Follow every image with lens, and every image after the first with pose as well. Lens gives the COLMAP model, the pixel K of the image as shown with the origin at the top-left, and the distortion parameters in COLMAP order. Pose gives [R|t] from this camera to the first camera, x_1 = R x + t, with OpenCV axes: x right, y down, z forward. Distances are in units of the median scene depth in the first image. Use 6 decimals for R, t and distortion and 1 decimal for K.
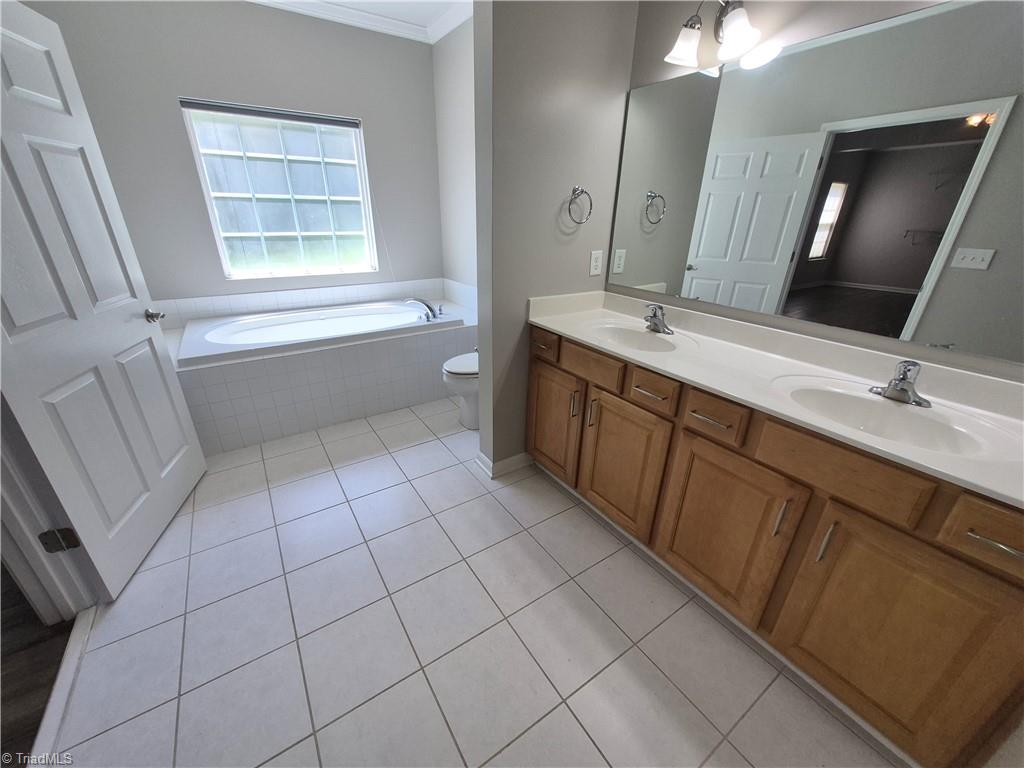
lens RADIAL K [[402.0, 0, 513.0], [0, 402.0, 383.8], [0, 0, 1]] dist [-0.003070, 0.001107]
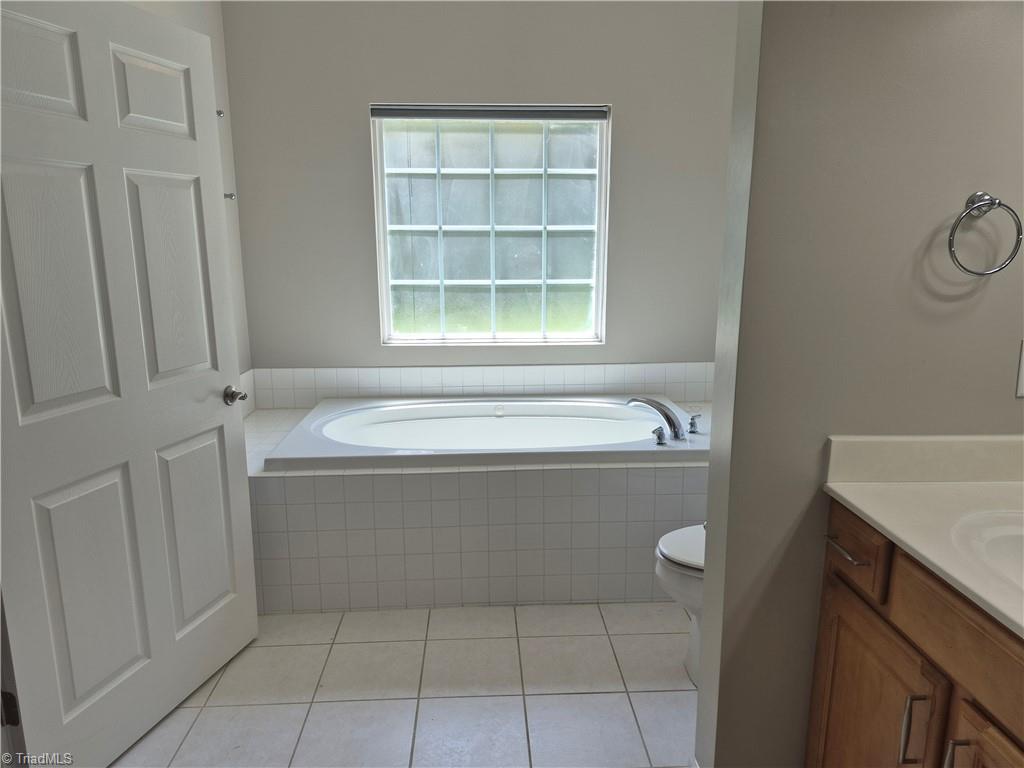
lens RADIAL K [[710.6, 0, 511.4], [0, 710.6, 387.4], [0, 0, 1]] dist [0.054884, -0.047489]
pose [[0.858547, 0.088205, -0.505091, 0.104534], [-0.188156, 0.970565, -0.150334, -0.064580], [0.476964, 0.224105, 0.849872, 0.126829]]
